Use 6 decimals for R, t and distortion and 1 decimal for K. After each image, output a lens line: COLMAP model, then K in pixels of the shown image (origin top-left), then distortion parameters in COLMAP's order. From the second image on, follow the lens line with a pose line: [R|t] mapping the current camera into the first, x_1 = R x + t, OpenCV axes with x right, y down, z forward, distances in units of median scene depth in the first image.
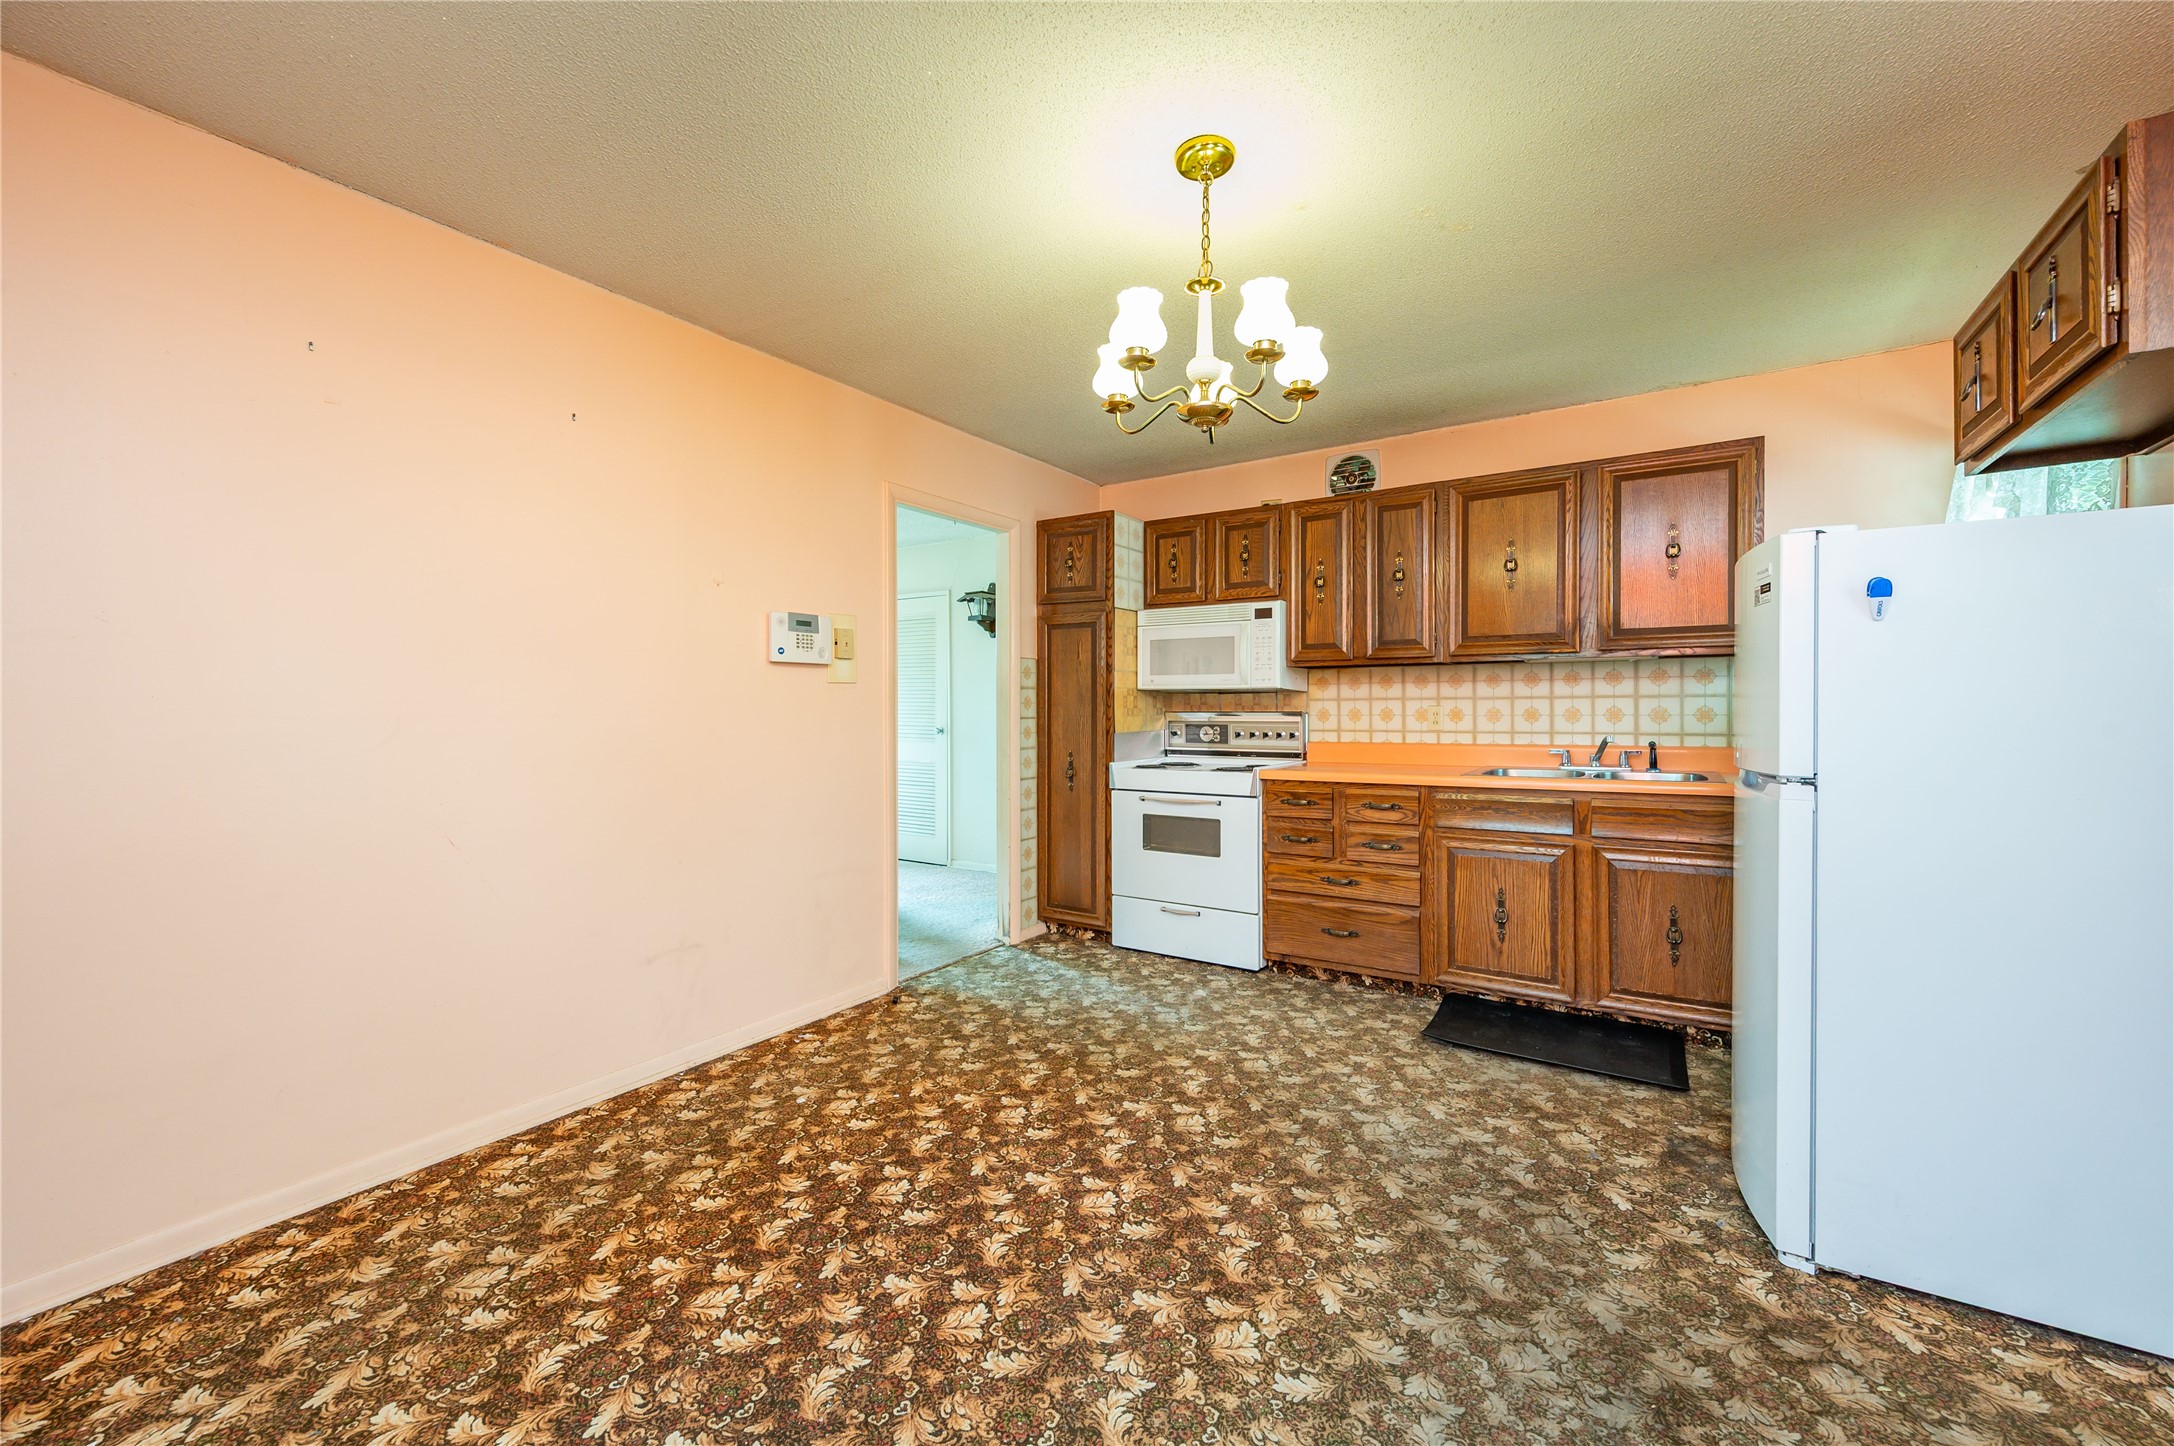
lens RADIAL K [[857.5, 0, 1093.2], [0, 857.5, 715.5], [0, 0, 1]] dist [-0.002221, 0.000164]
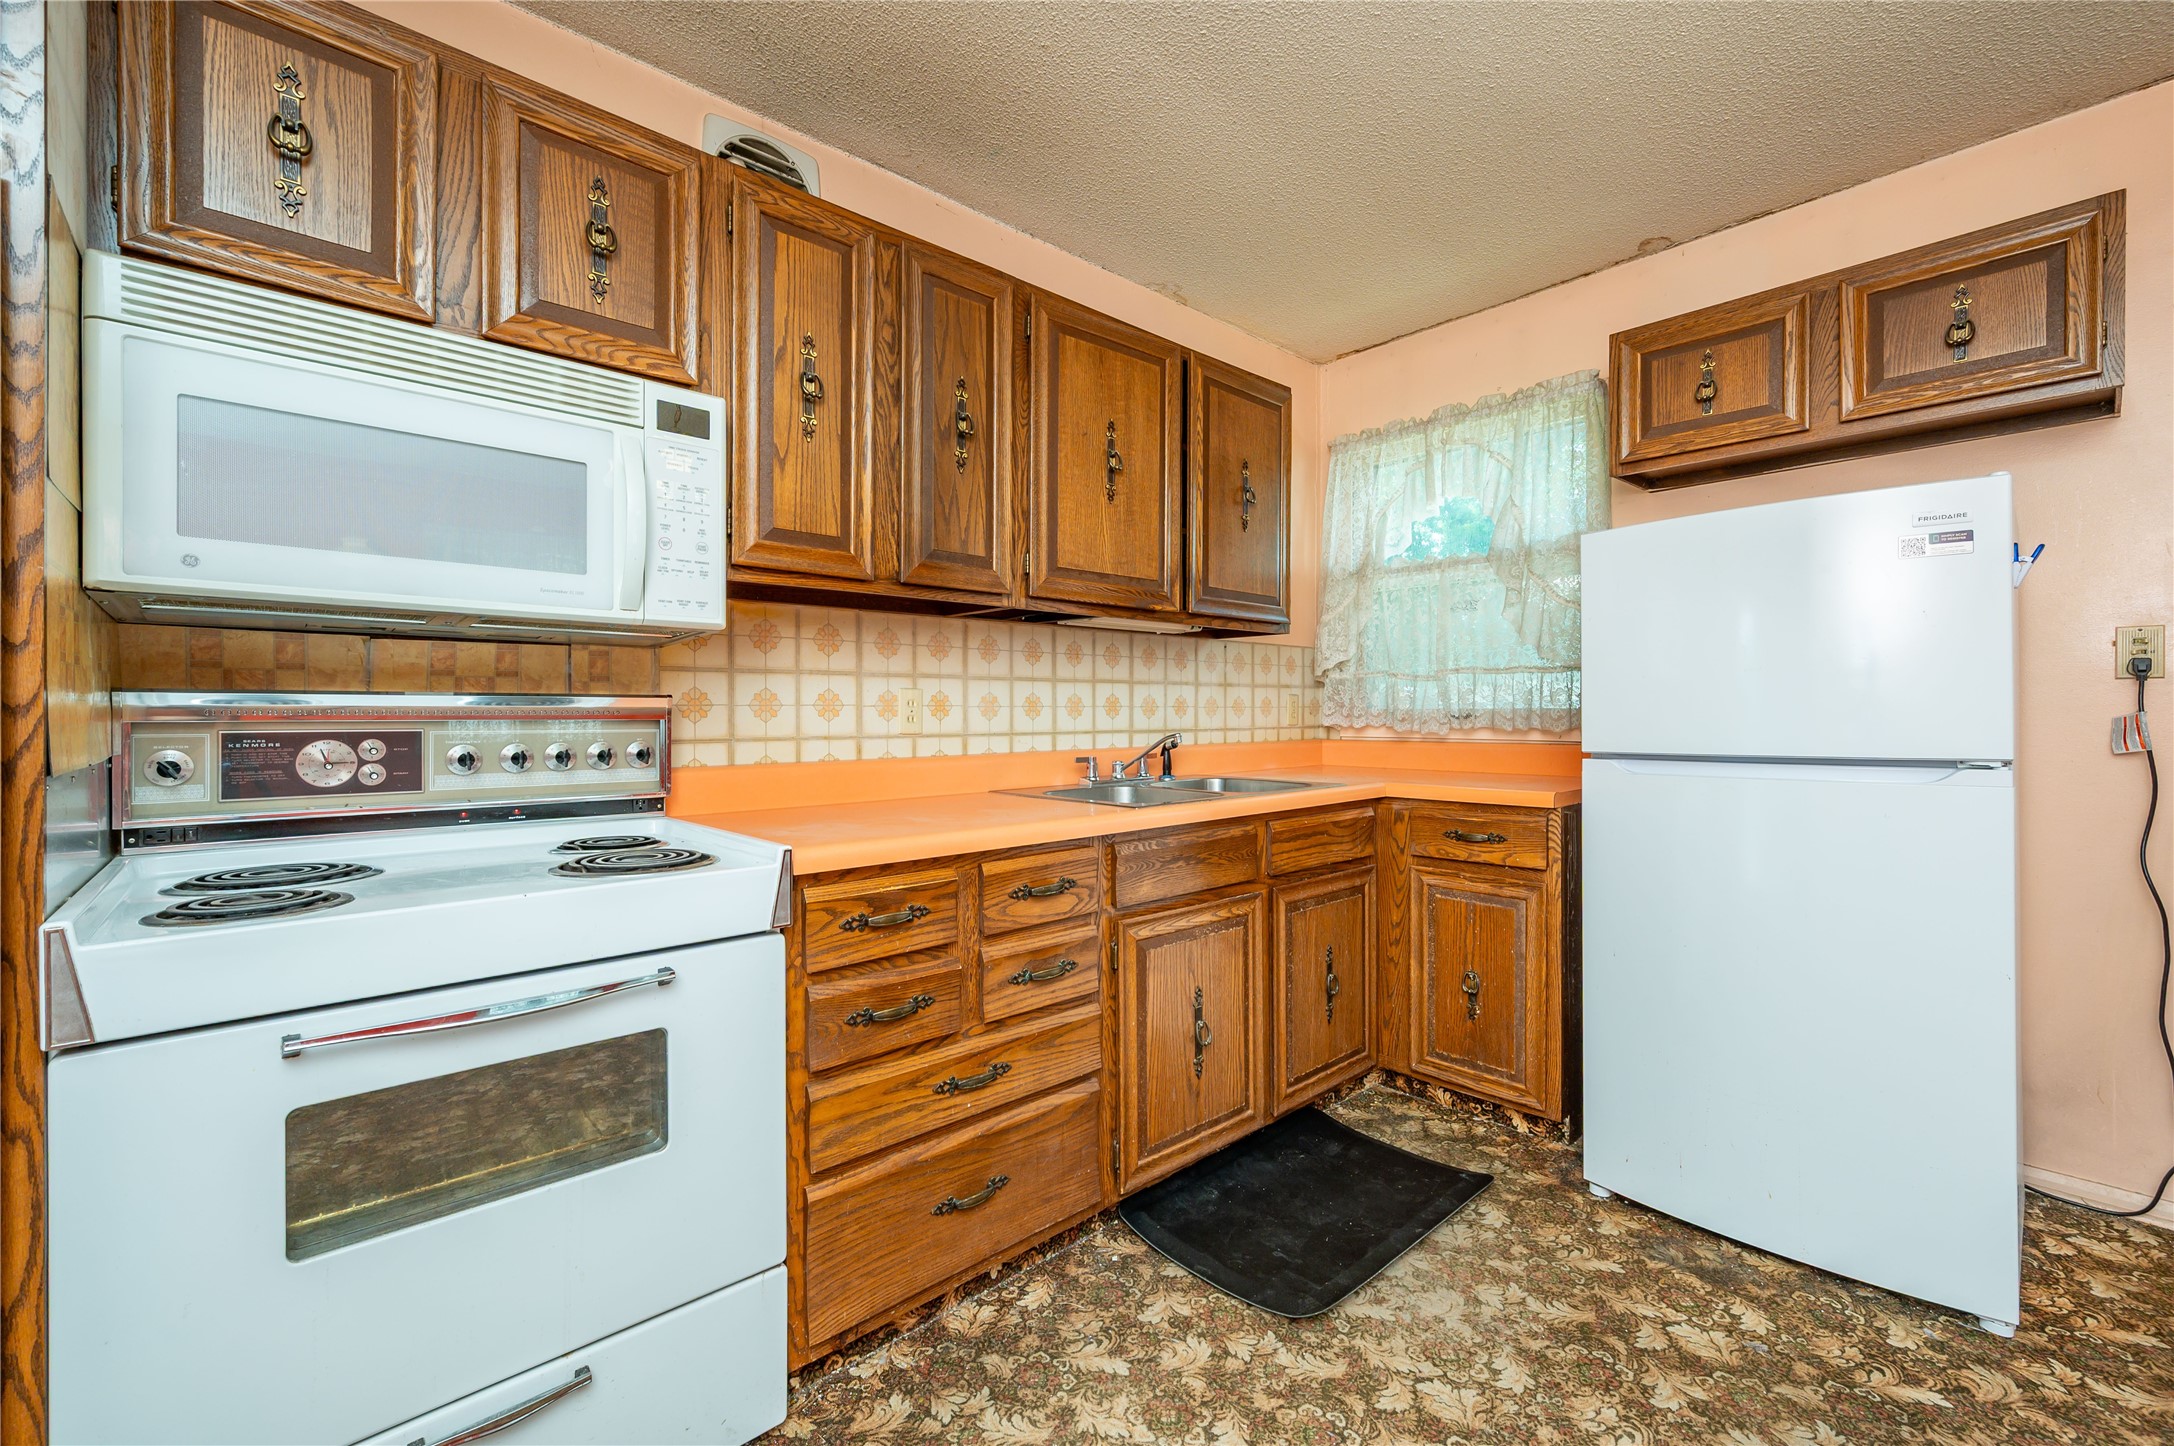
lens RADIAL K [[909.4, 0, 1089.9], [0, 909.4, 715.2], [0, 0, 1]] dist [0.002878, 0.000232]
pose [[0.248150, 0.003450, 0.968715, -0.173785], [0.010222, 0.999929, -0.006180, 0.013485], [-0.968668, 0.011435, 0.248098, 0.967872]]
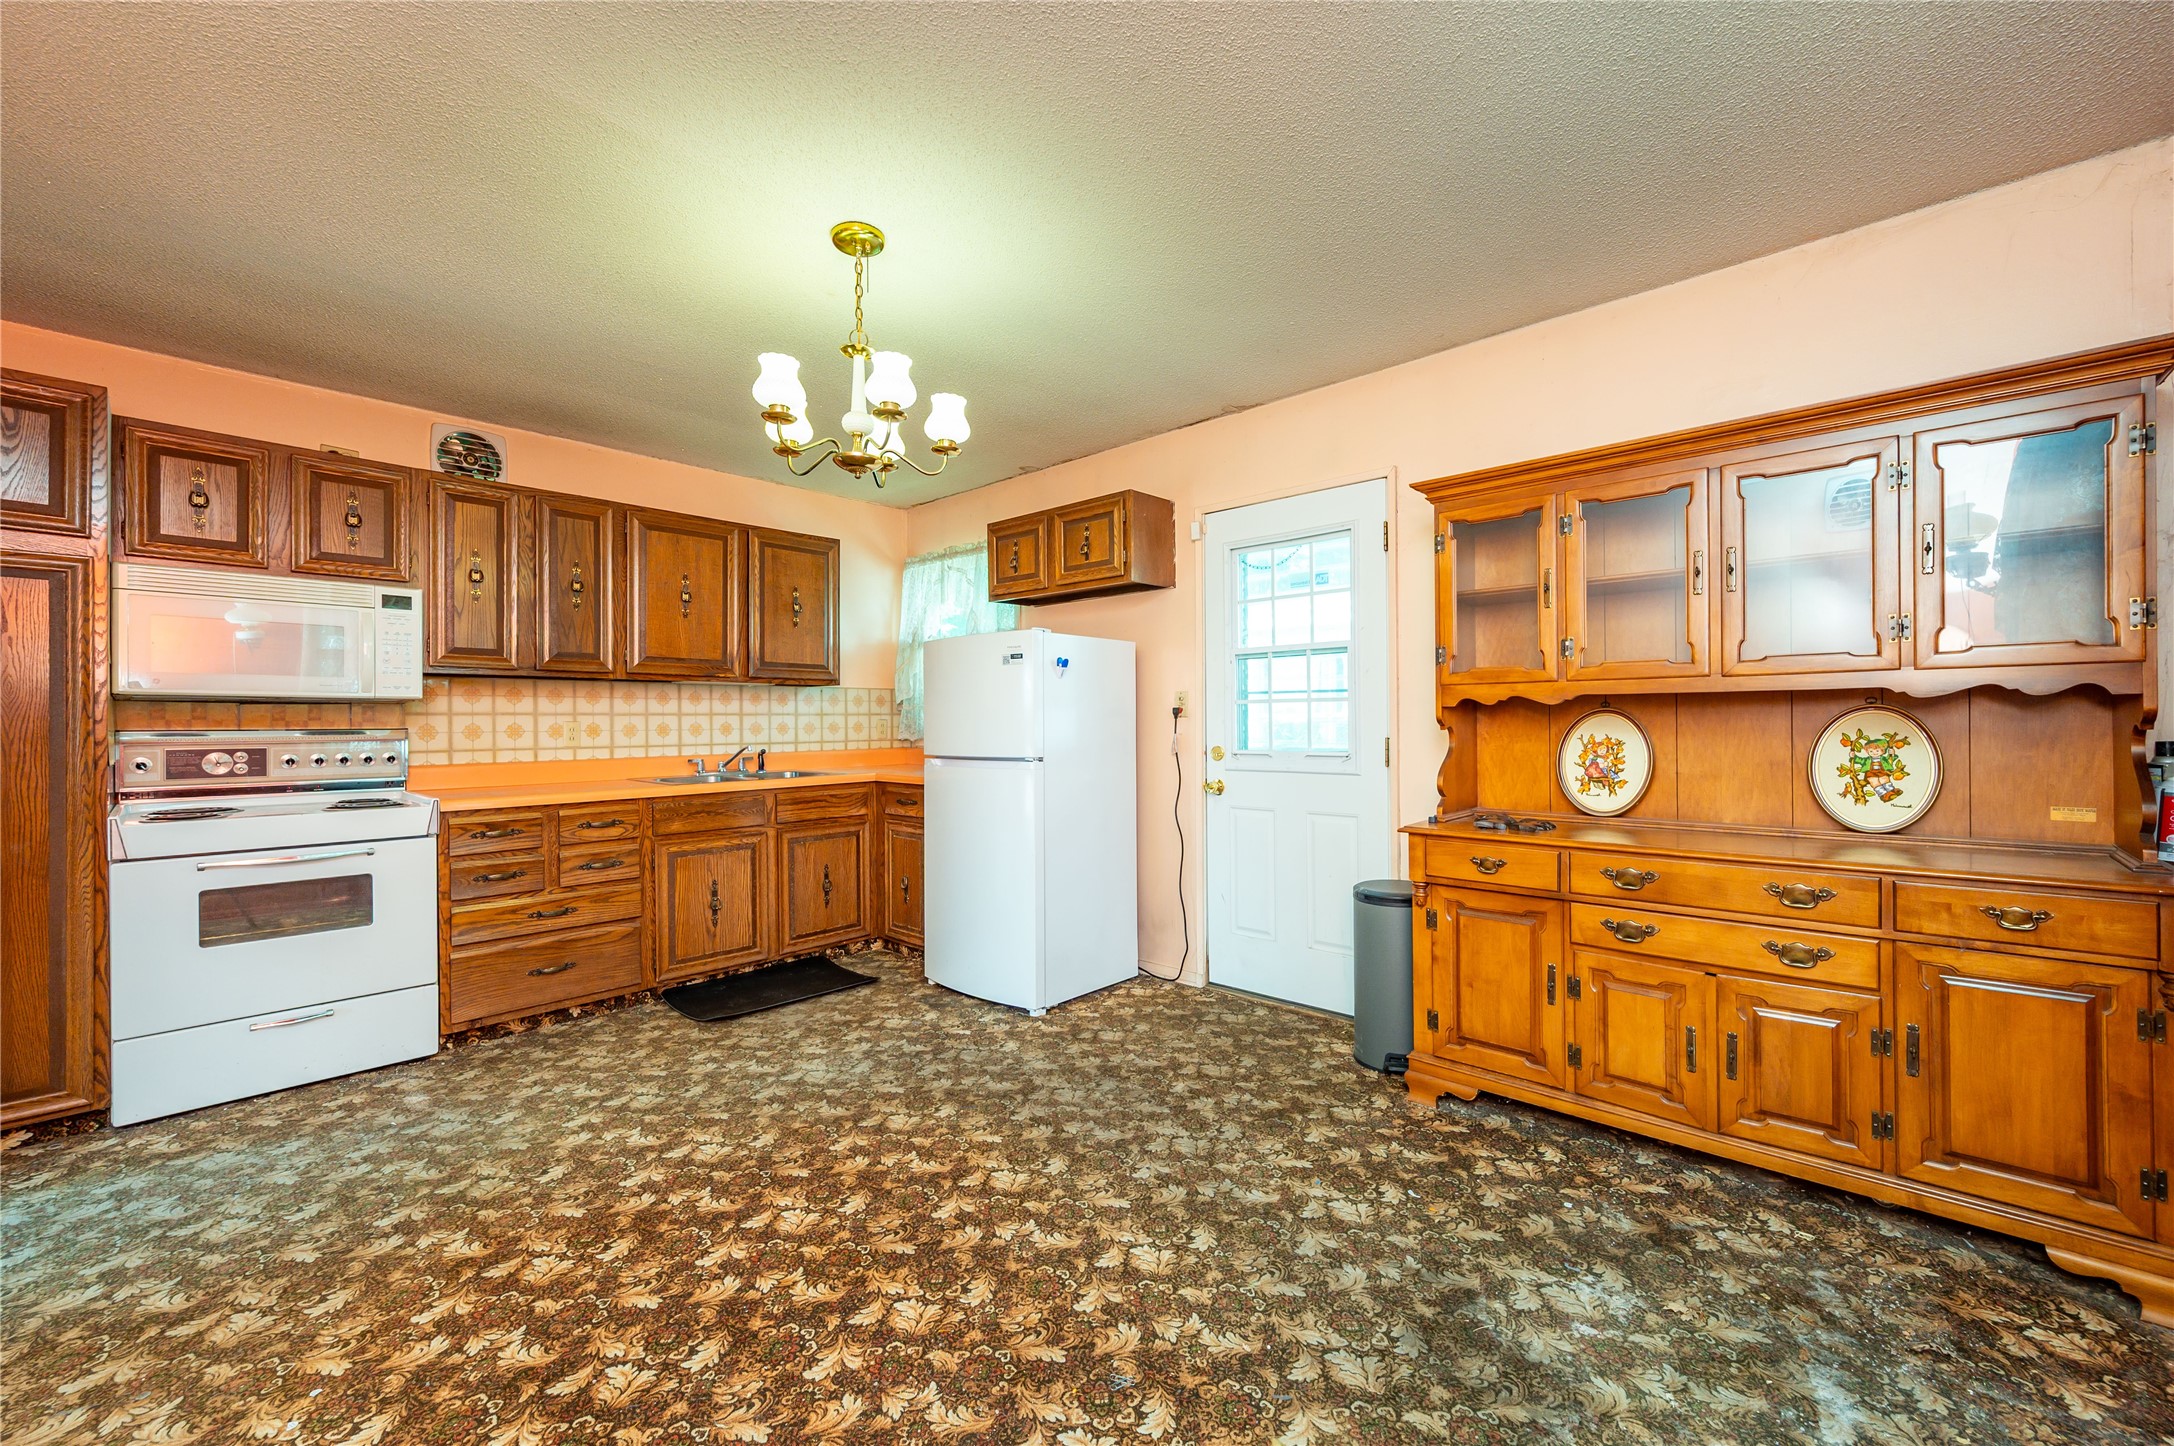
lens RADIAL K [[857.5, 0, 1088.4], [0, 857.5, 722.7], [0, 0, 1]] dist [-0.002221, 0.000164]
pose [[0.166534, 0.001835, 0.986034, -0.608130], [0.013059, 0.999906, -0.004066, 0.002361], [-0.985949, 0.013553, 0.166494, 0.330344]]
